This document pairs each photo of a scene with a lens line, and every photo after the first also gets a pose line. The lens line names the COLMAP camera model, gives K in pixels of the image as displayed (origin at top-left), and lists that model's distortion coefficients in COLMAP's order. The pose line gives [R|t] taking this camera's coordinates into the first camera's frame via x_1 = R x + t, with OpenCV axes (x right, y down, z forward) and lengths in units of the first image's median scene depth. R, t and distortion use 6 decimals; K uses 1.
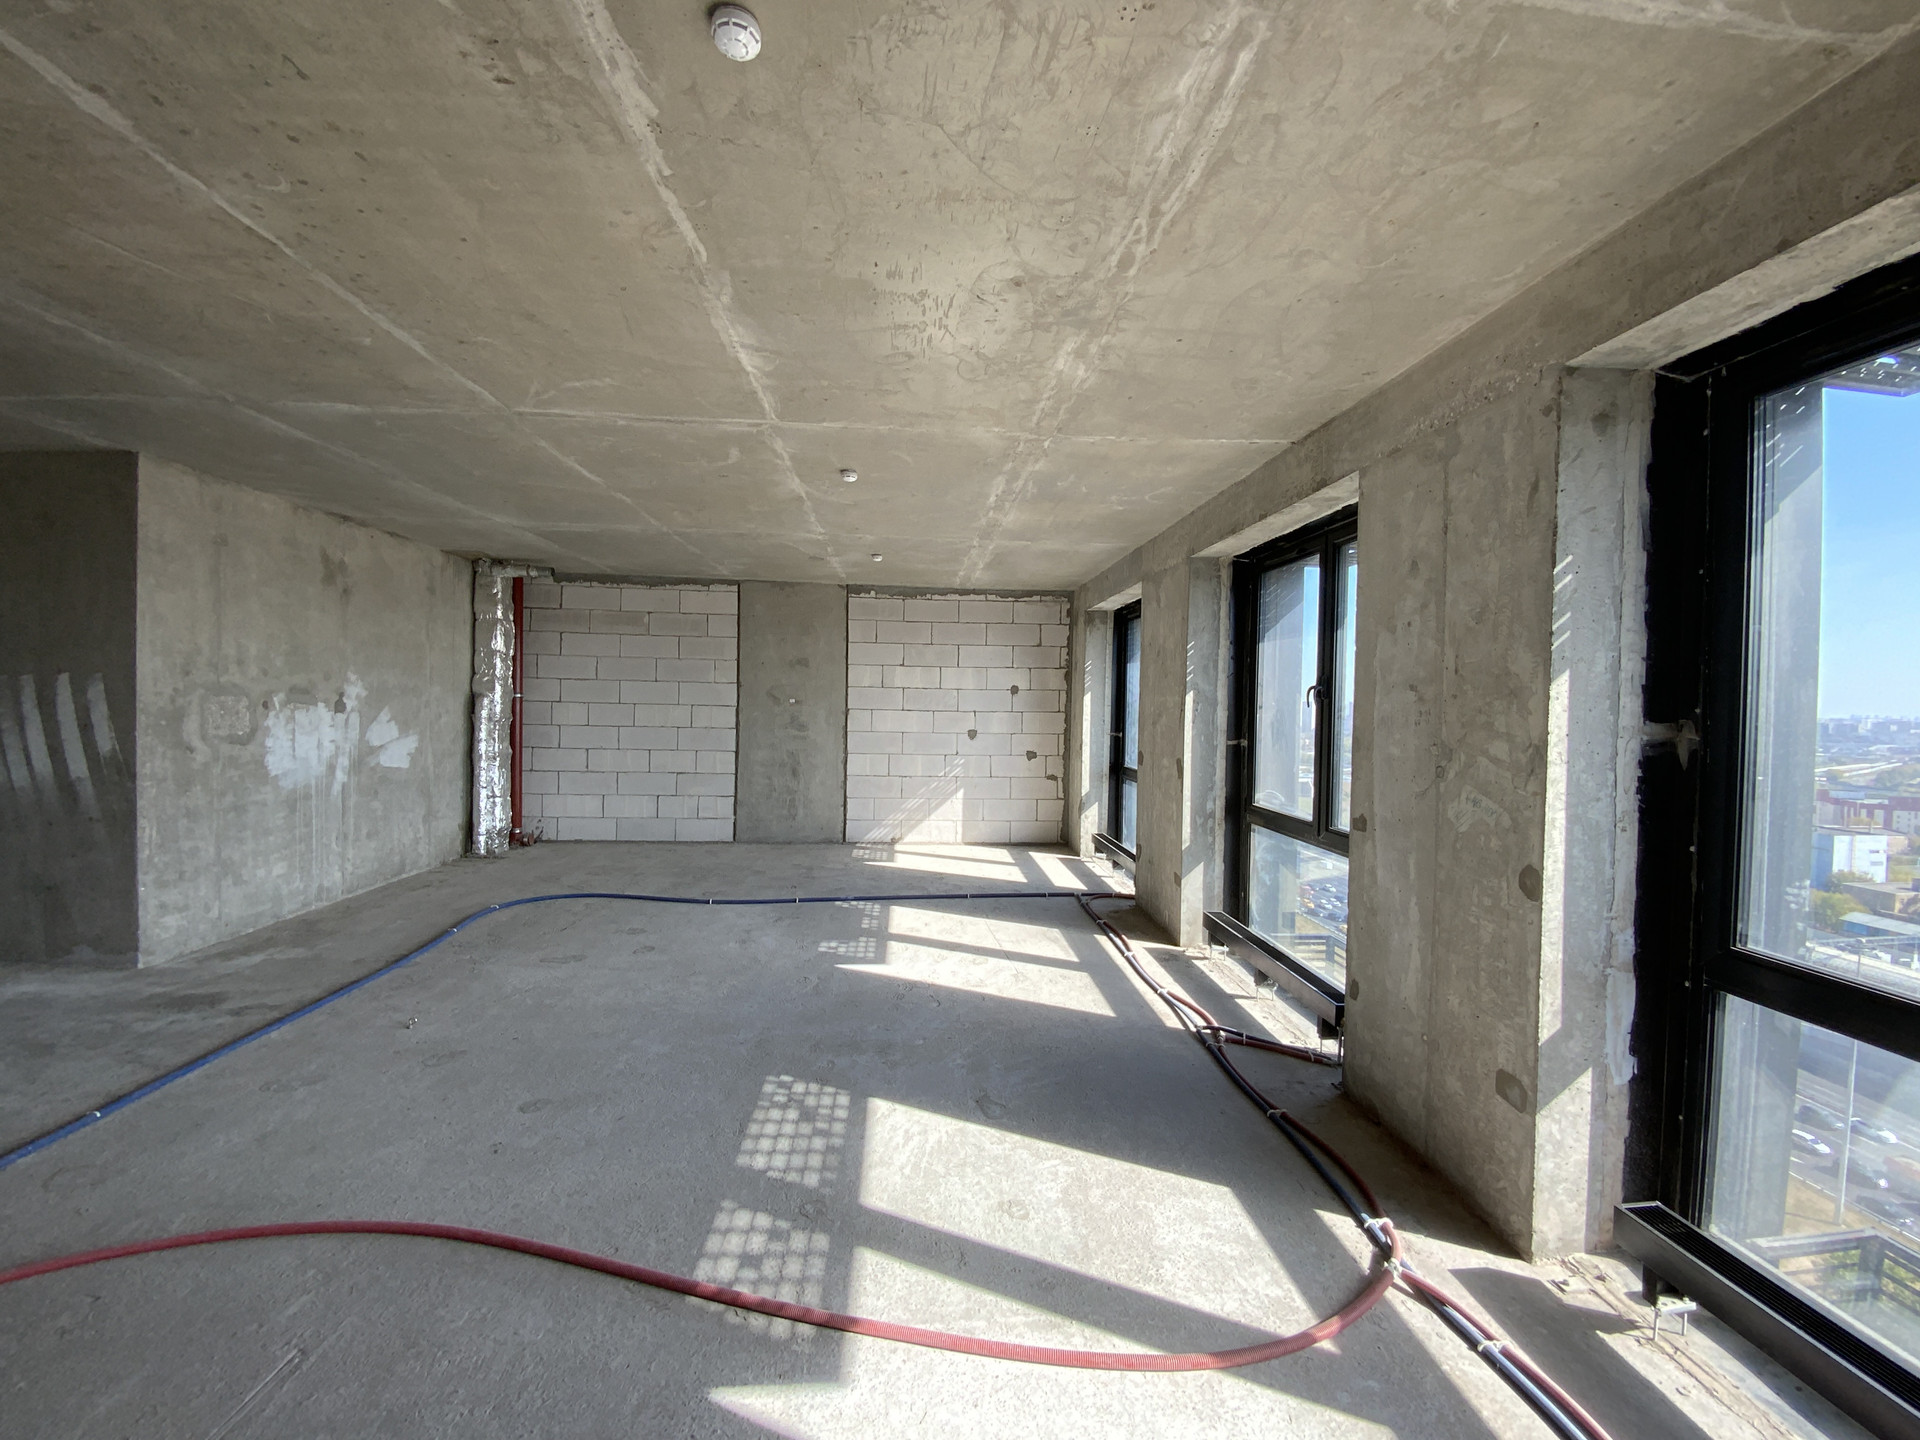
lens RADIAL K [[771.2, 0, 961.3], [0, 771.2, 717.3], [0, 0, 1]] dist [-0.001454, -0.000730]
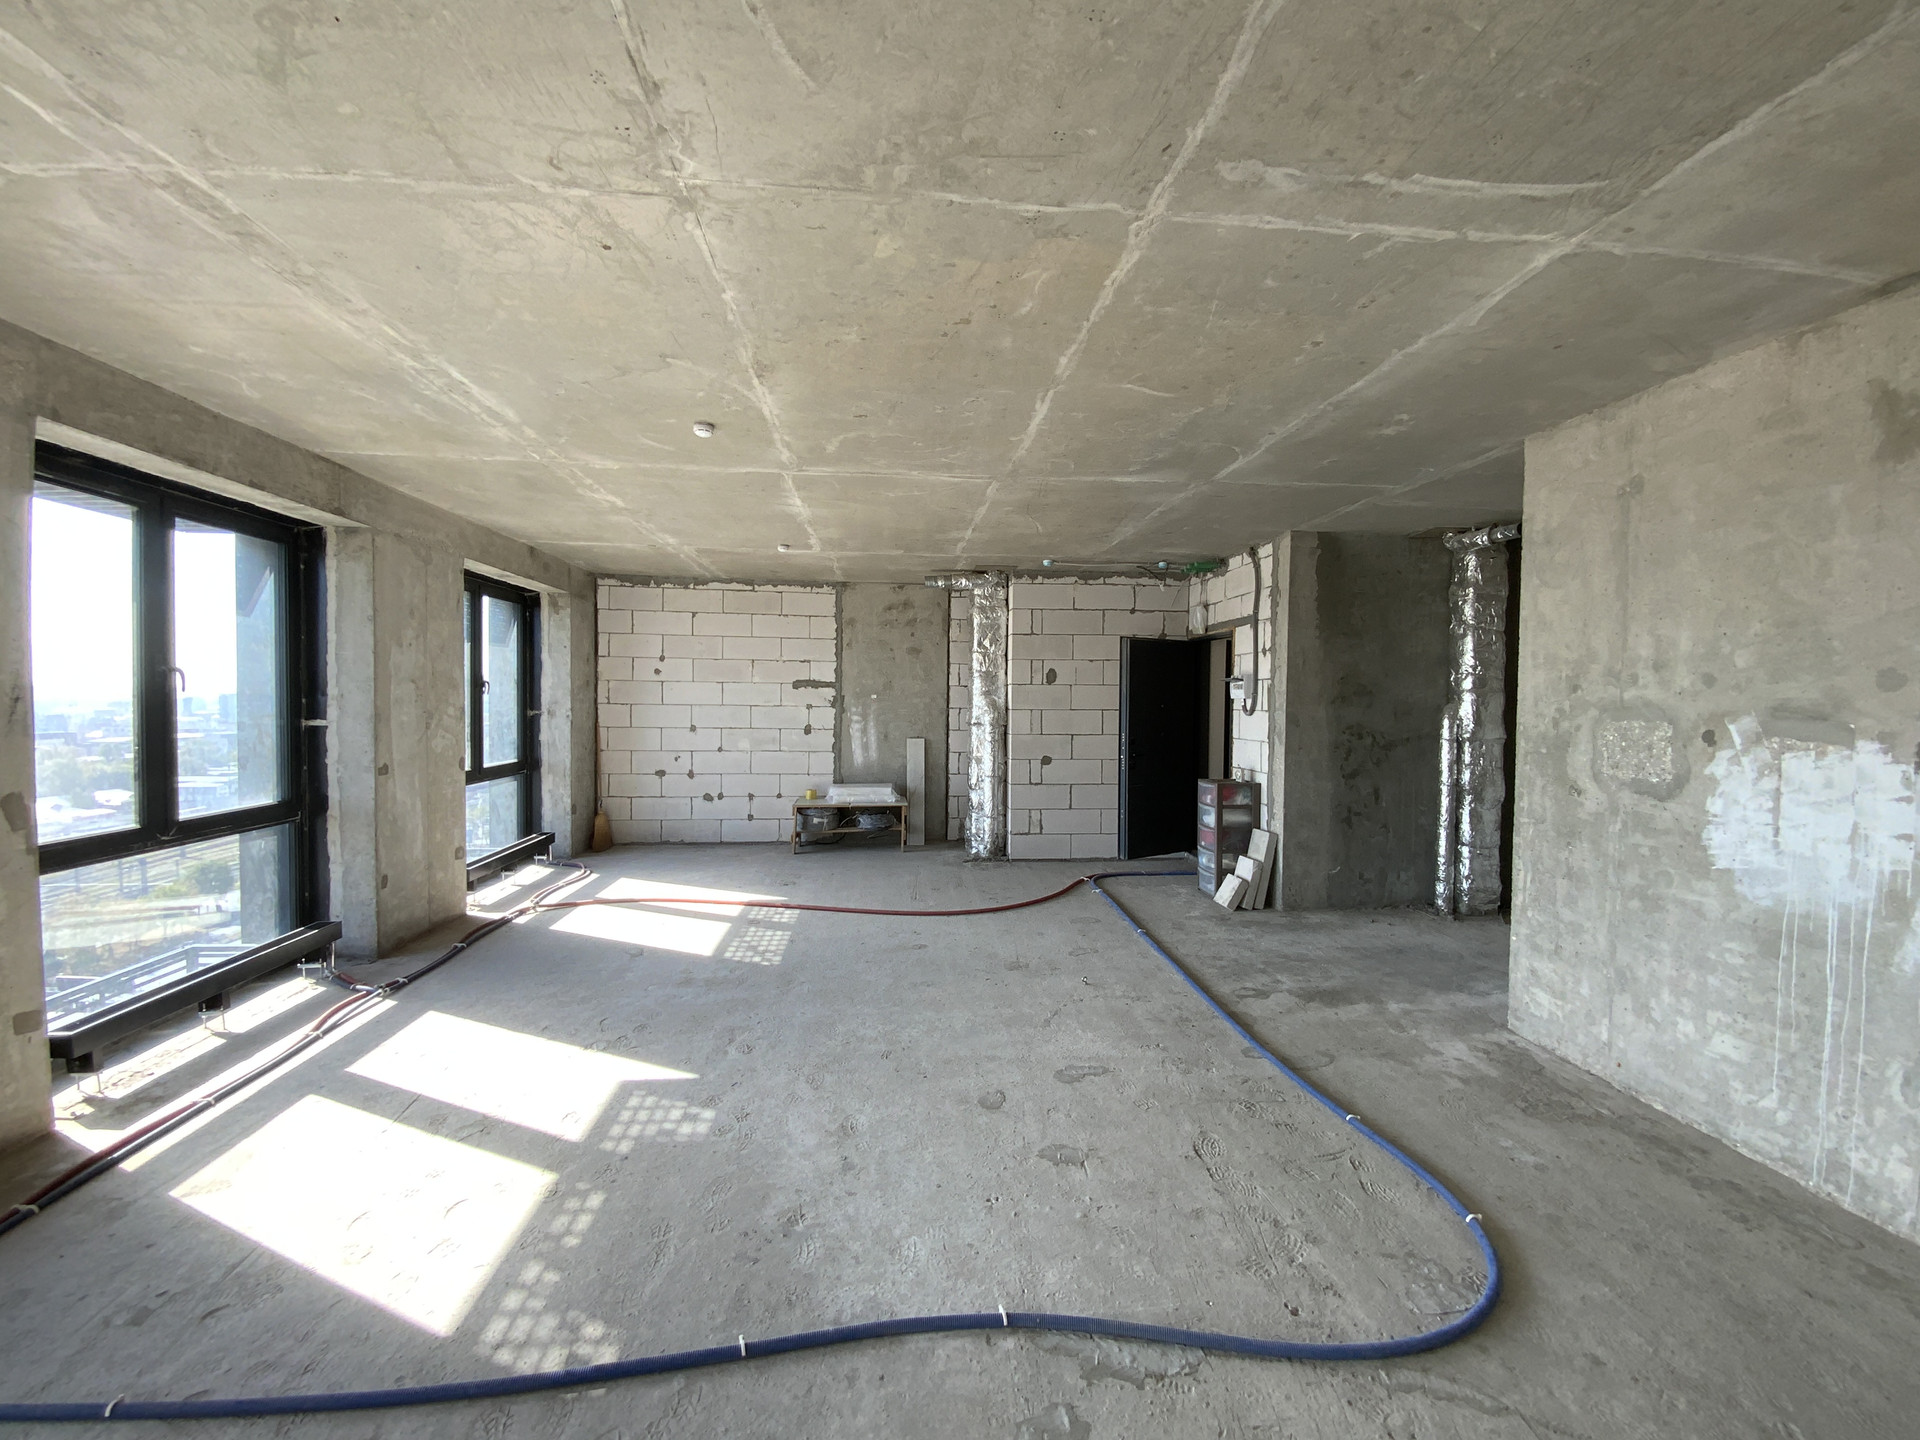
lens RADIAL K [[771.2, 0, 959.4], [0, 771.2, 714.1], [0, 0, 1]] dist [-0.001454, -0.000730]
pose [[-0.999113, -0.028653, -0.030867, -0.379813], [-0.029887, 0.998740, 0.040312, -0.044634], [0.029673, 0.041199, -0.998710, 1.738863]]
